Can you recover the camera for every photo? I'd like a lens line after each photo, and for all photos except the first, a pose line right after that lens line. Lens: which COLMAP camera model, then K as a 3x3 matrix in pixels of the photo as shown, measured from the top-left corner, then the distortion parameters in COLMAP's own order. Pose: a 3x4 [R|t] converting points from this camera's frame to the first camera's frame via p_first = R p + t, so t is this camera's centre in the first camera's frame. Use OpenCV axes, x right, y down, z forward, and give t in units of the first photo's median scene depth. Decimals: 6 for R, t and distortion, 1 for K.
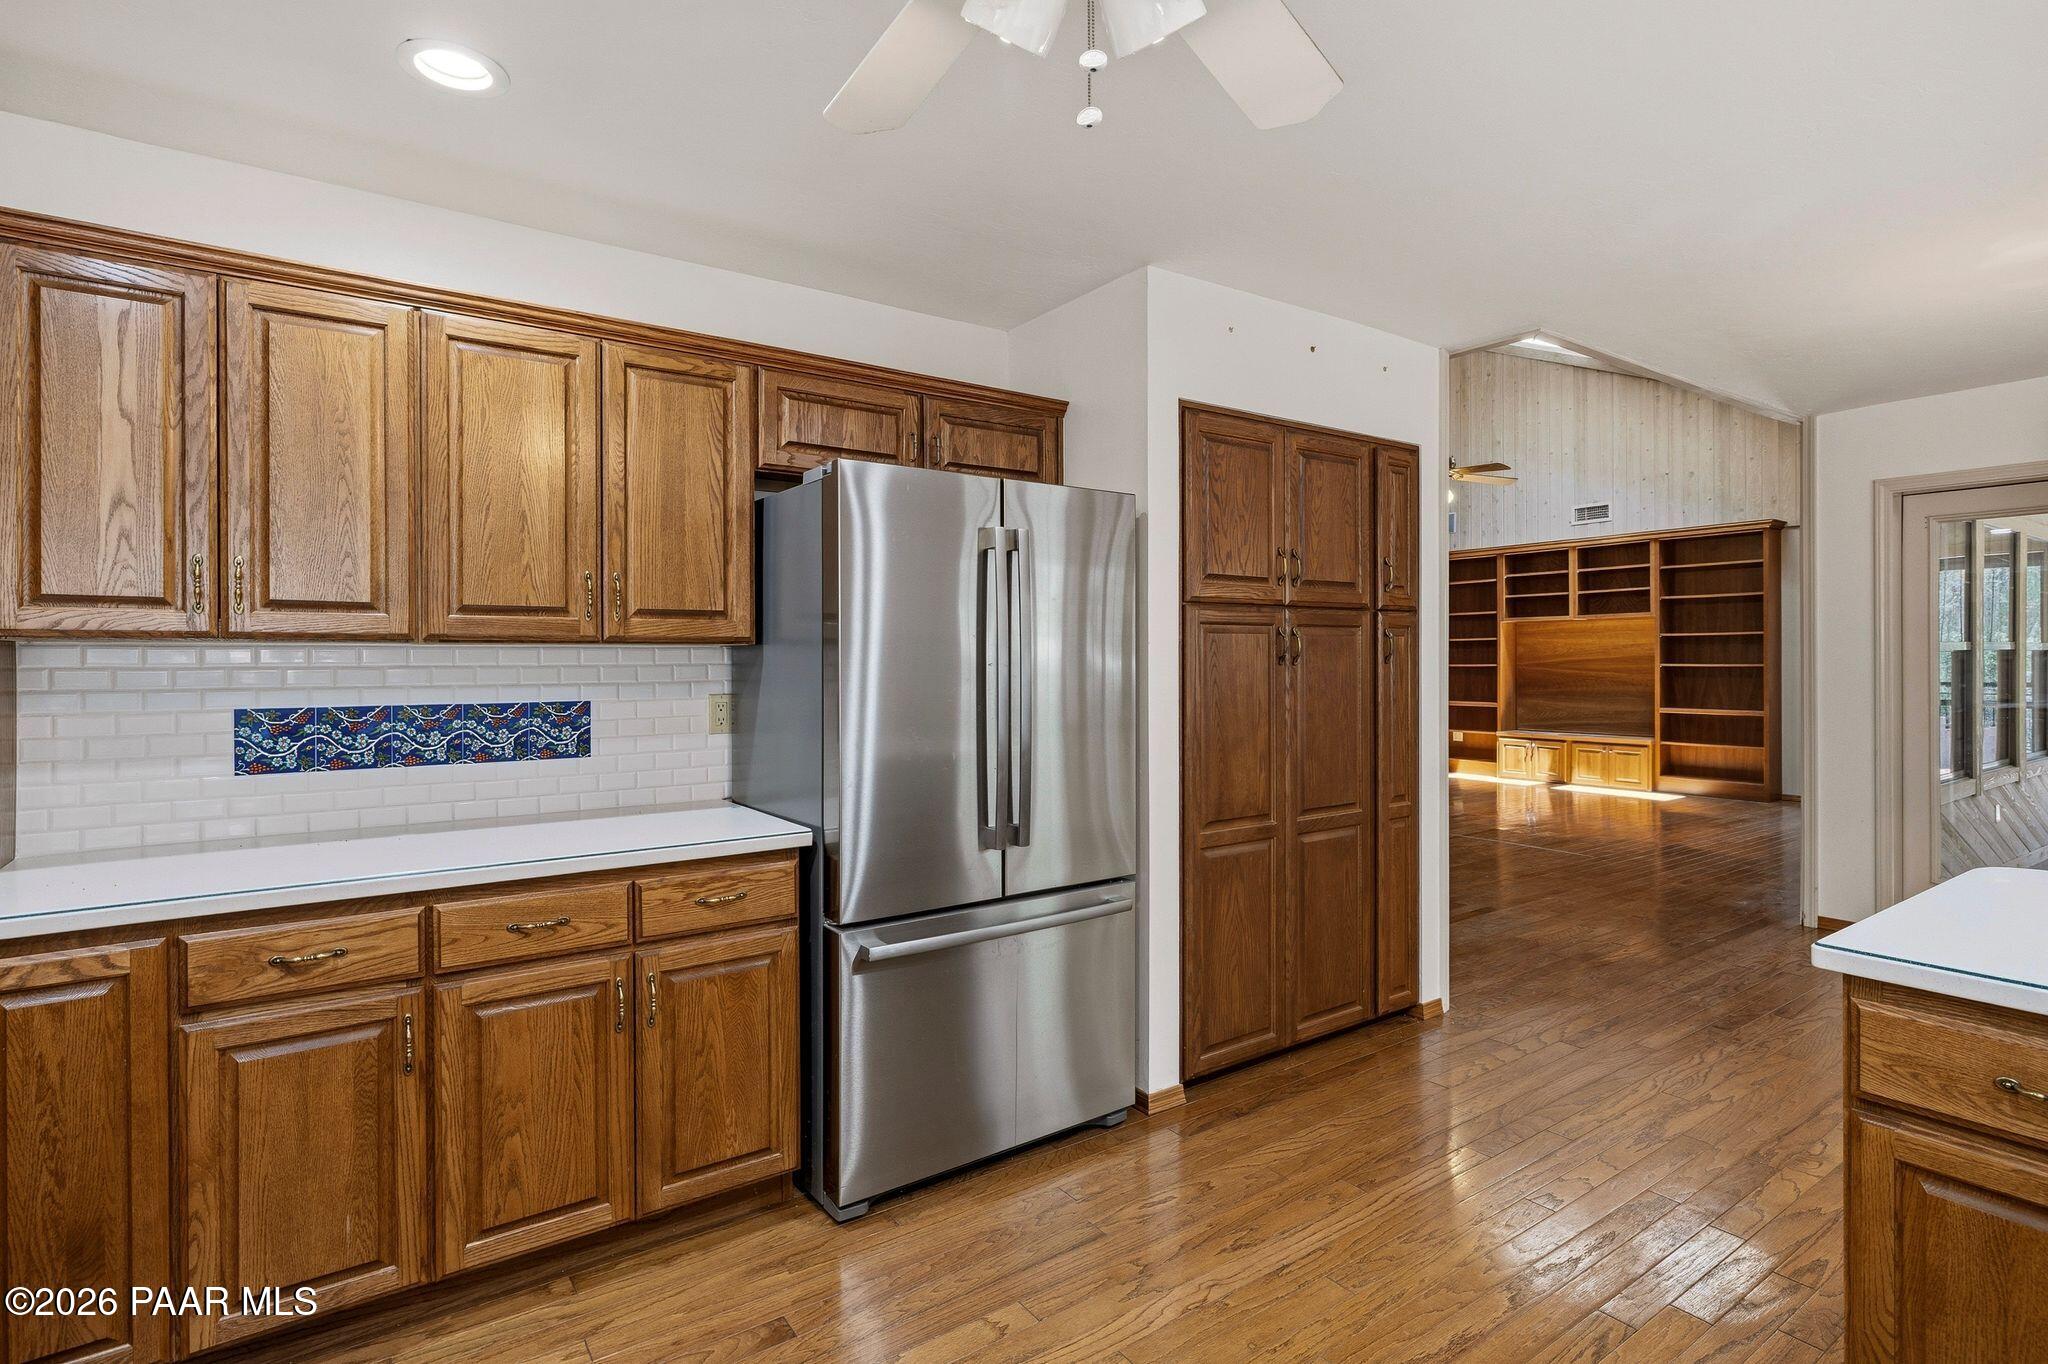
lens RADIAL K [[959.3, 0, 1024.1], [0, 959.3, 661.2], [0, 0, 1]] dist [0.000689, -0.000187]
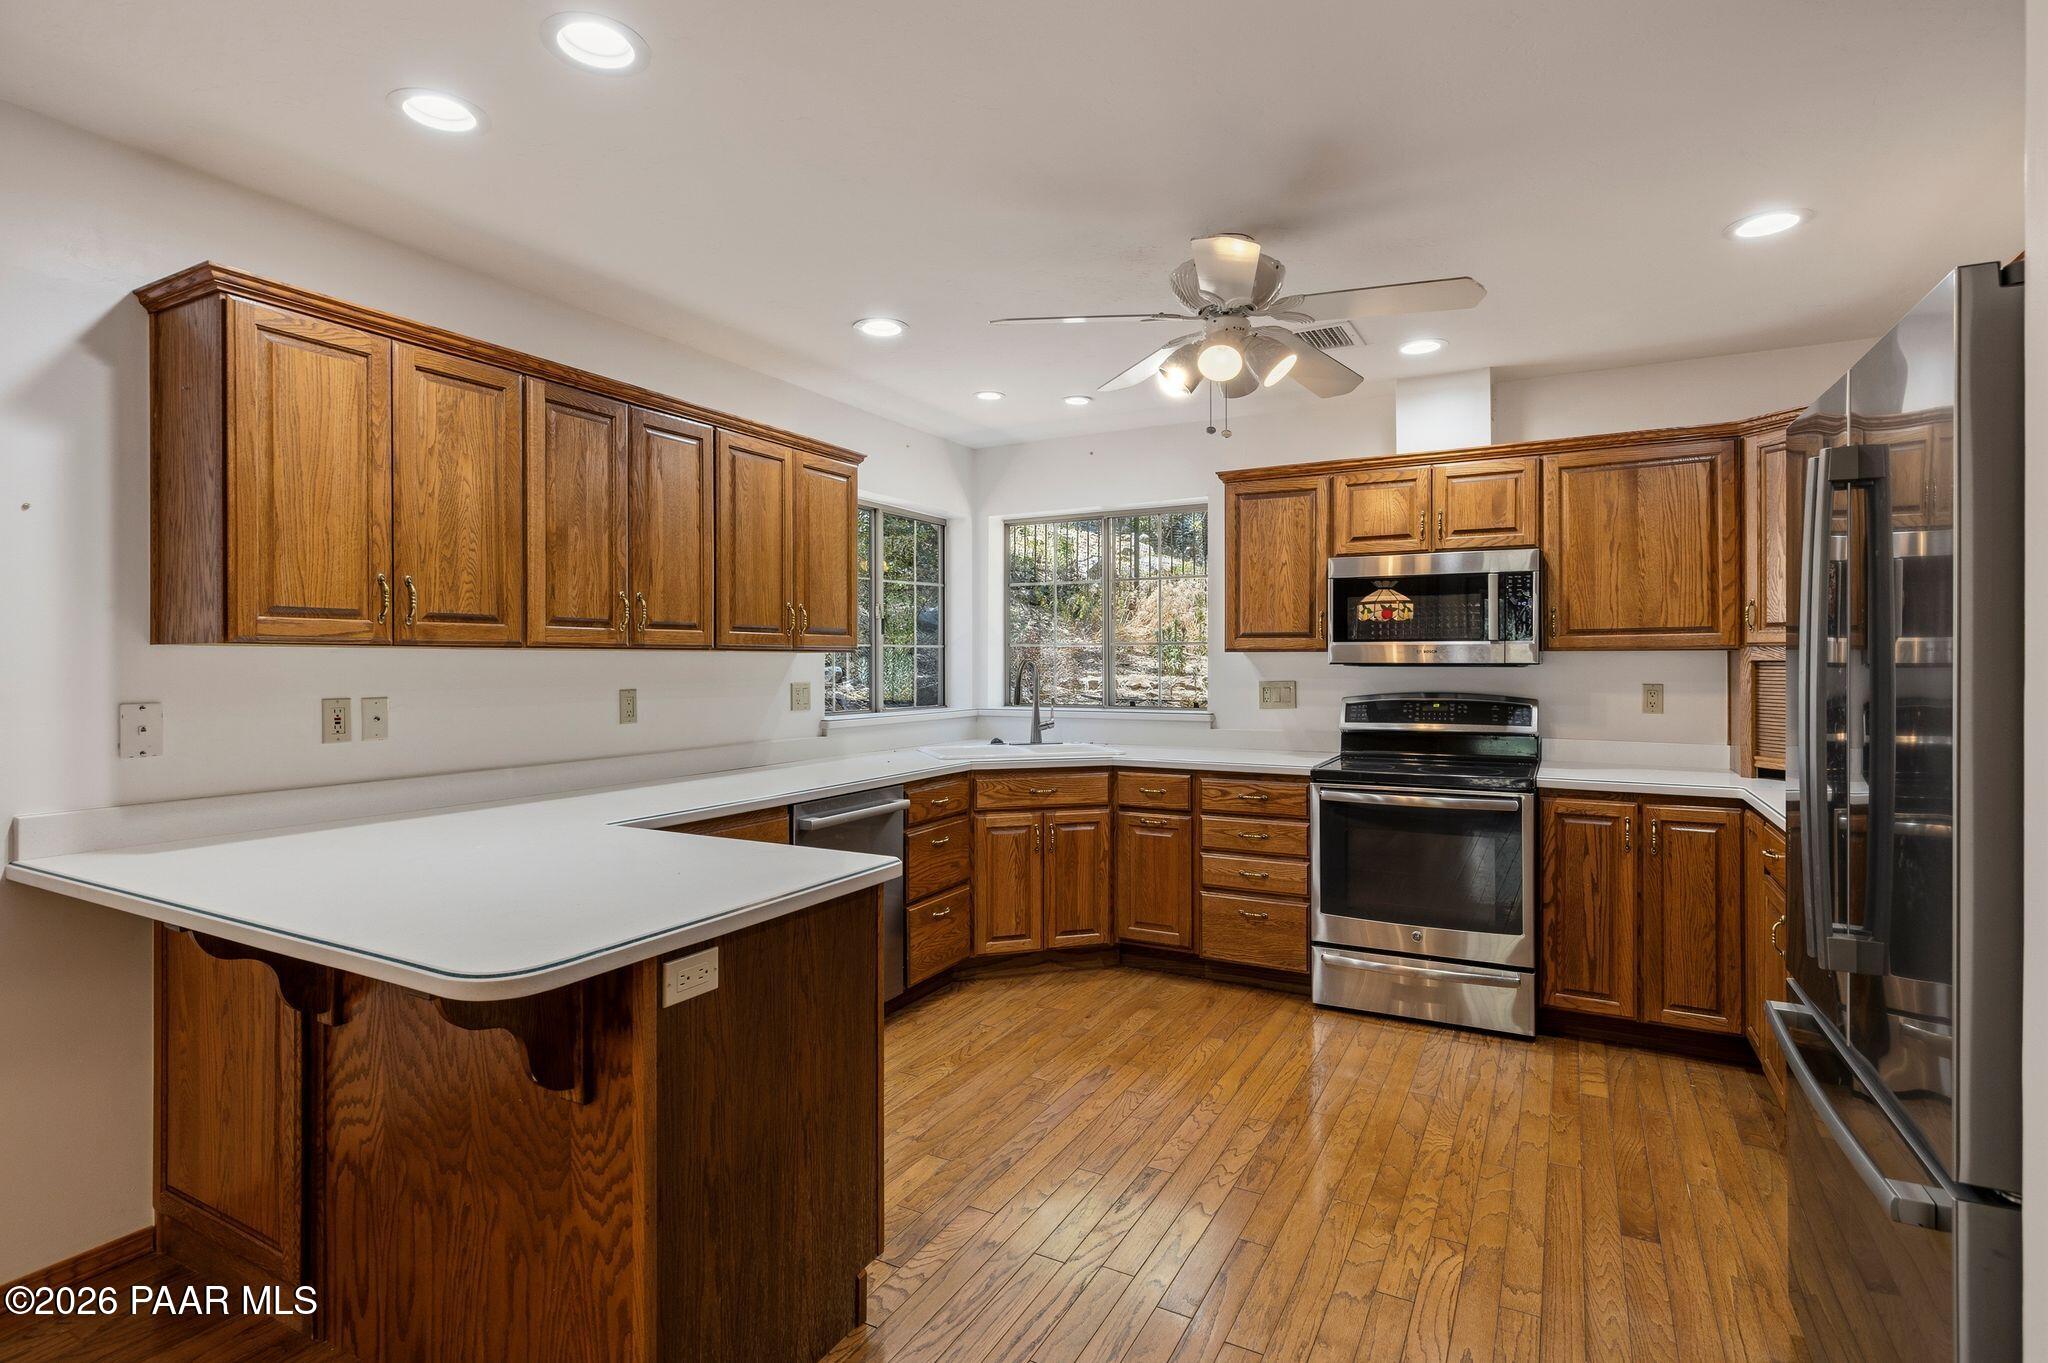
lens RADIAL K [[983.6, 0, 1031.0], [0, 983.6, 671.4], [0, 0, 1]] dist [-0.002166, 0.000009]
pose [[0.893724, 0.000071, 0.448617, -0.445775], [-0.002391, 0.999987, 0.004605, 0.002094], [-0.448611, -0.005188, 0.893712, -0.295038]]
